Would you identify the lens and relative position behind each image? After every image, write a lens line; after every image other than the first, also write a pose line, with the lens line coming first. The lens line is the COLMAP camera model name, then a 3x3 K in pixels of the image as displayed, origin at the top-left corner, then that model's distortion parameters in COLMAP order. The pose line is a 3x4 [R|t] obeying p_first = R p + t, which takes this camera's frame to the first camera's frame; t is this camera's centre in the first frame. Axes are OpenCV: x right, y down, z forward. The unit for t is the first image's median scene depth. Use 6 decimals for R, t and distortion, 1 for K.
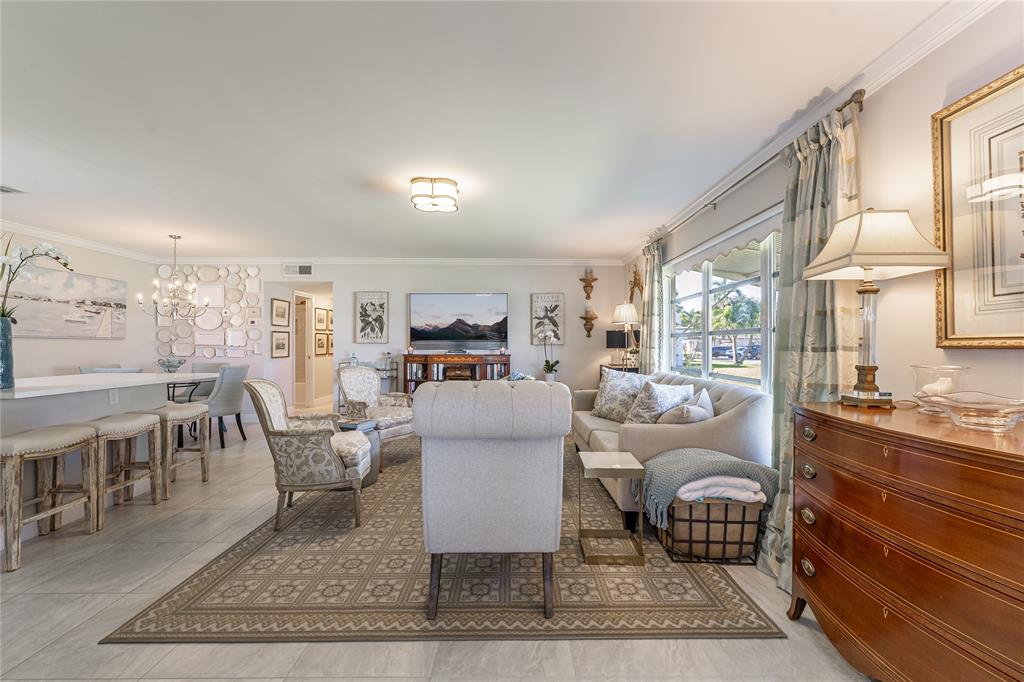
lens RADIAL K [[412.1, 0, 509.1], [0, 412.1, 341.7], [0, 0, 1]] dist [0.001162, 0.000371]
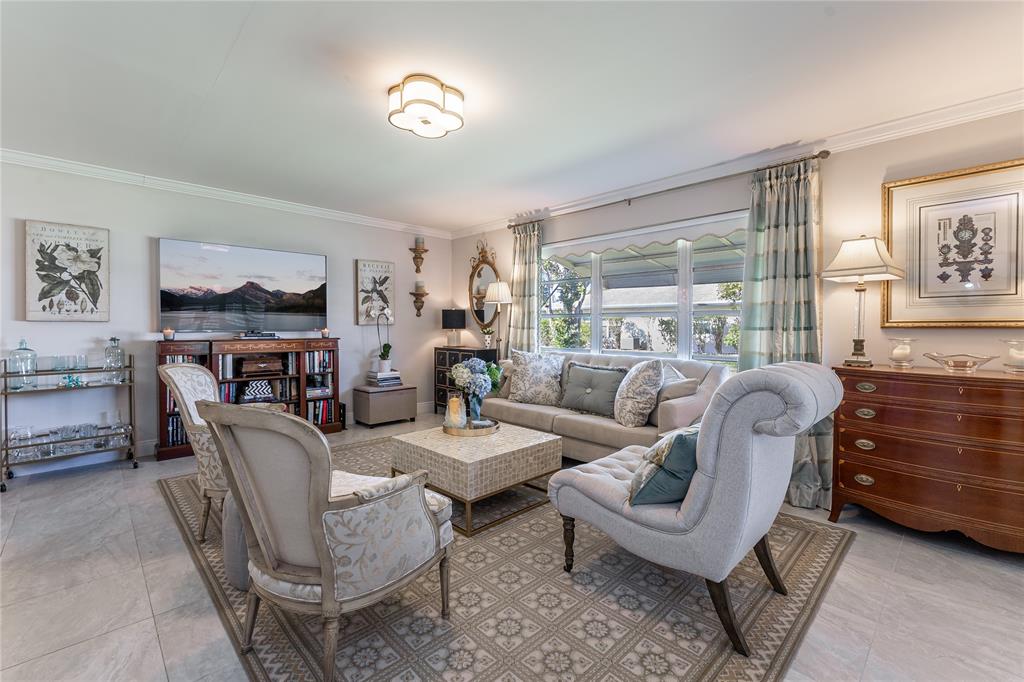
lens RADIAL K [[439.5, 0, 514.7], [0, 439.5, 331.5], [0, 0, 1]] dist [0.001889, 0.000518]
pose [[0.721111, -0.008620, 0.692766, -0.314098], [-0.006706, 0.999789, 0.019420, 0.001816], [-0.692787, -0.018650, 0.720901, 0.193027]]
